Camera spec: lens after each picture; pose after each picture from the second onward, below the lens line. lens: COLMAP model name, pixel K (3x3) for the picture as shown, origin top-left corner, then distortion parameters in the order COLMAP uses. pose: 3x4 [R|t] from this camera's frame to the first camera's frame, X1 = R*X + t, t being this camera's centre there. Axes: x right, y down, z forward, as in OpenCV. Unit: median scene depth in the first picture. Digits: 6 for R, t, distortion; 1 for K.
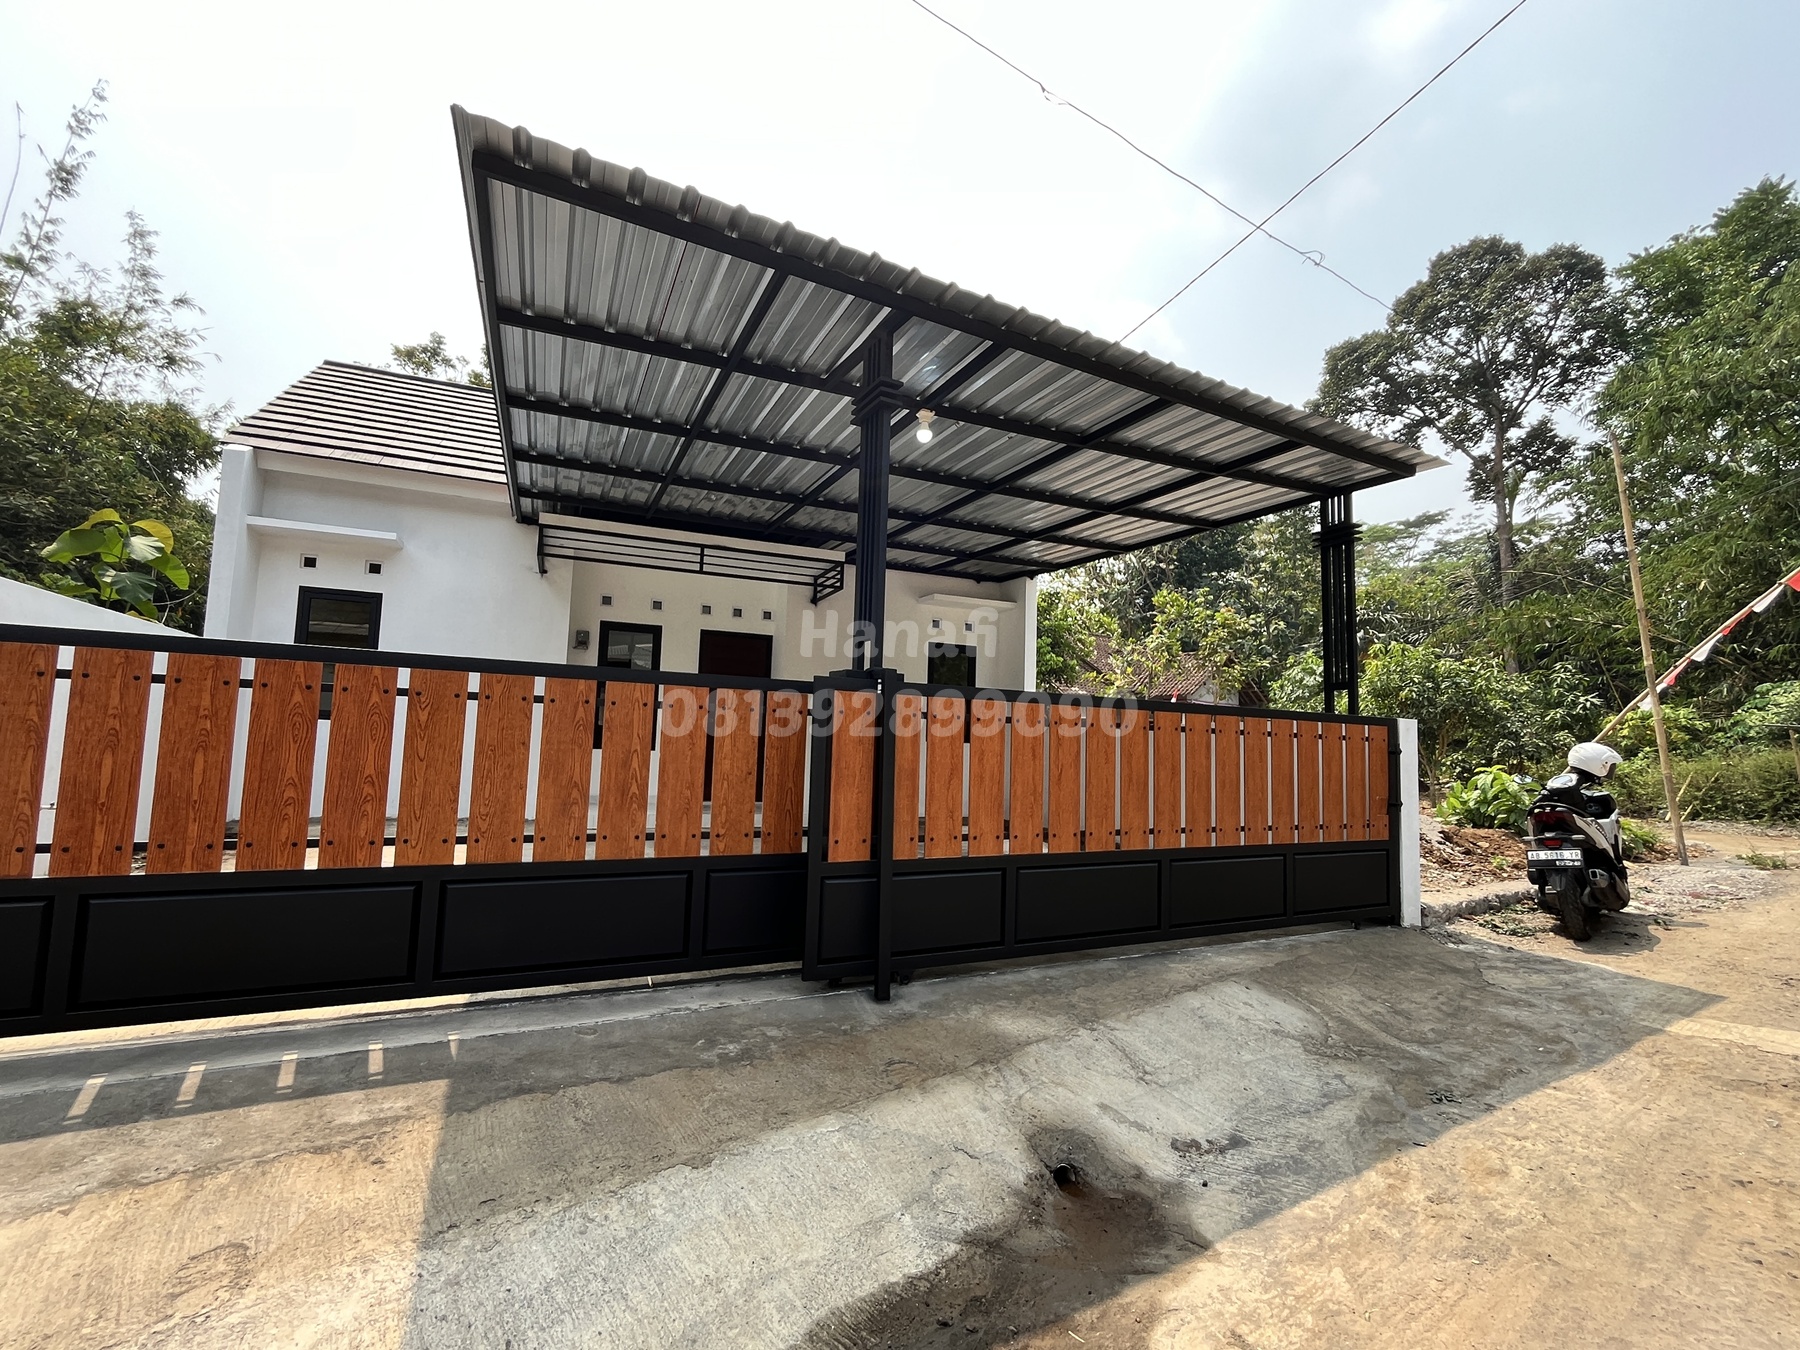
lens RADIAL K [[816.7, 0, 892.8], [0, 816.7, 674.3], [0, 0, 1]] dist [-0.003519, 0.000792]
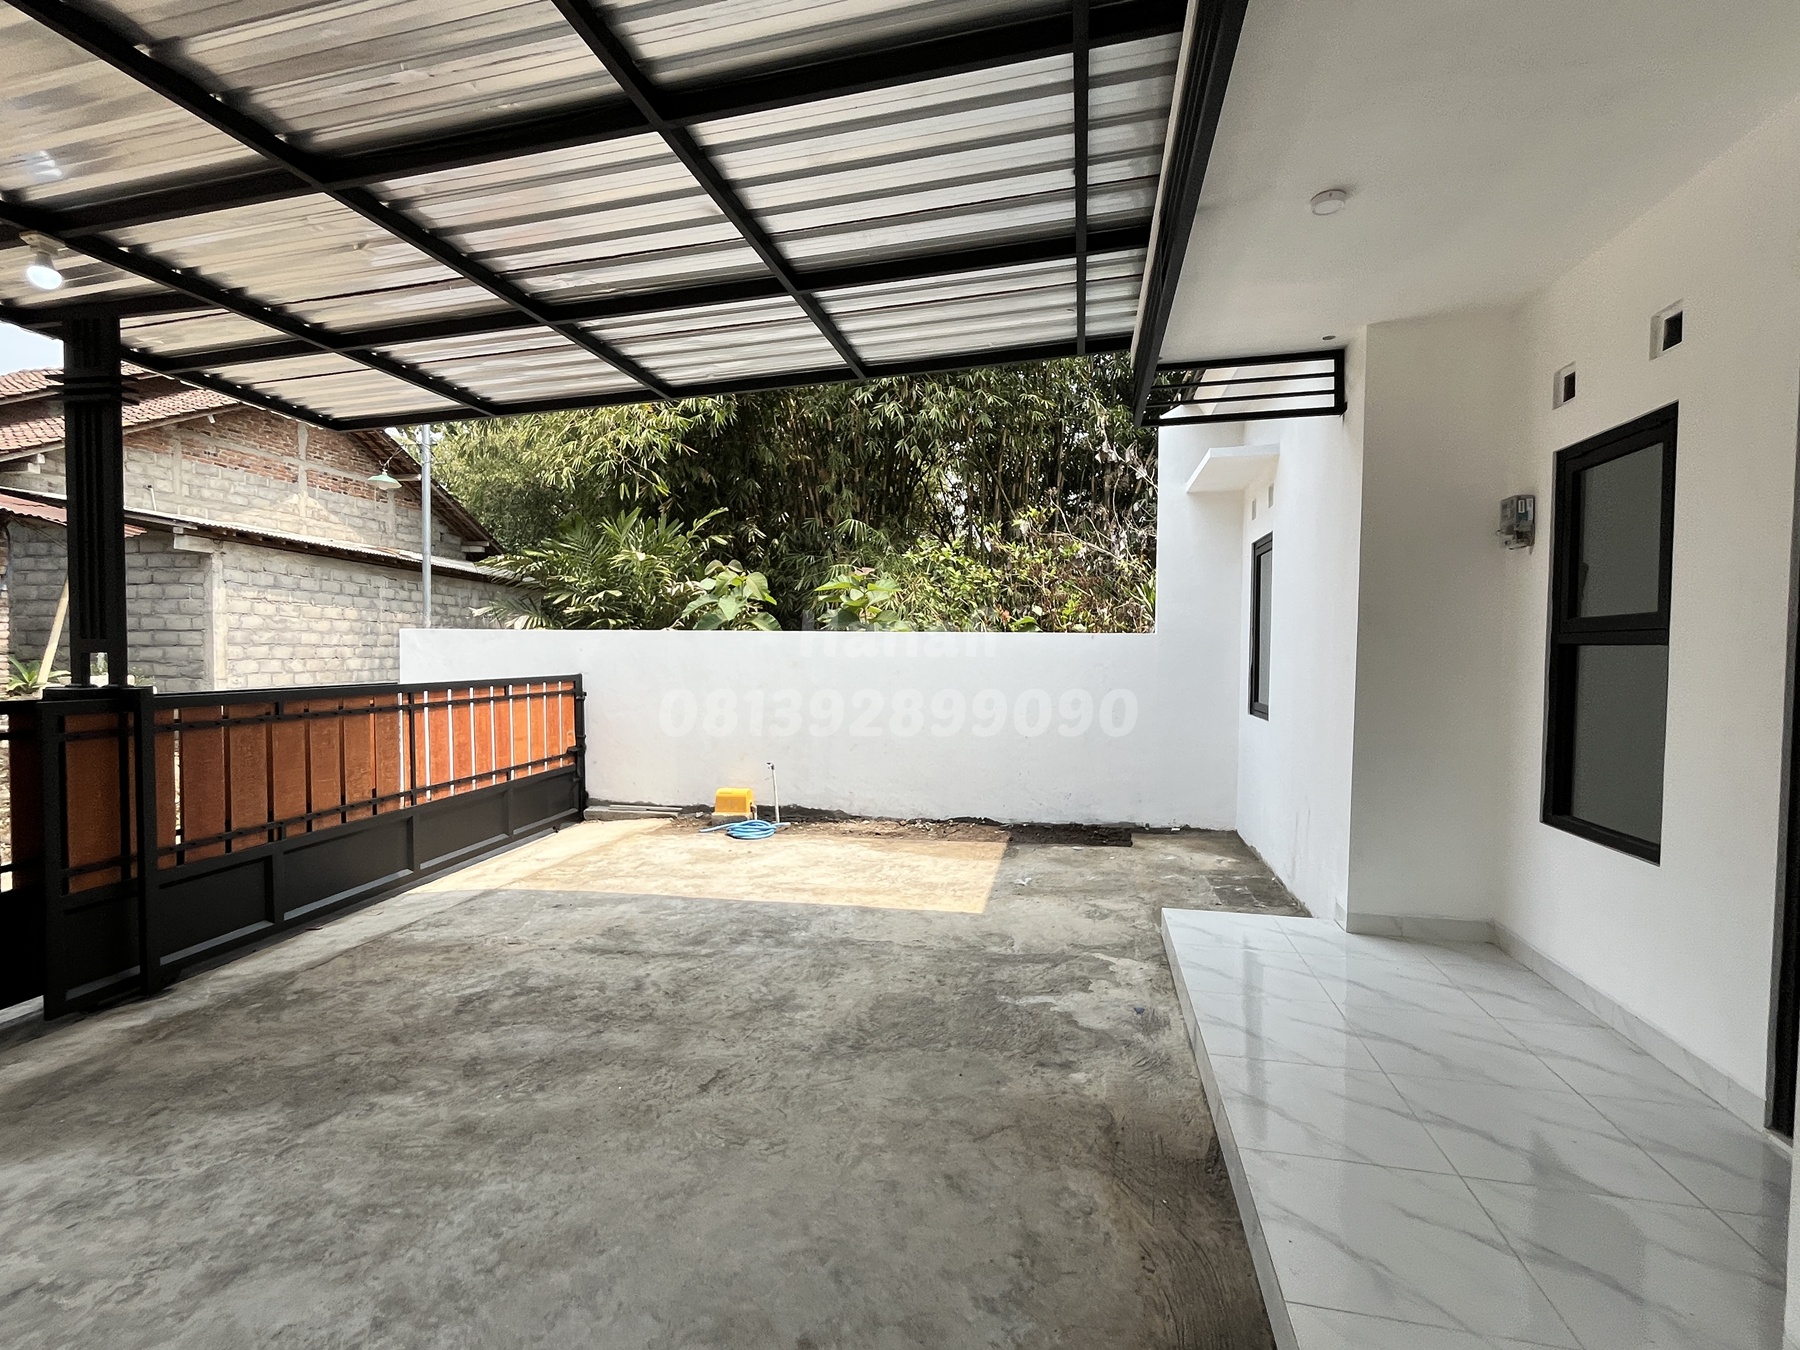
lens RADIAL K [[816.7, 0, 895.4], [0, 816.7, 673.2], [0, 0, 1]] dist [-0.003304, 0.000599]
pose [[-0.587482, -0.013118, -0.809131, 0.240122], [0.045085, 0.997785, -0.048911, 0.091233], [0.807980, -0.065214, -0.585590, 2.833193]]
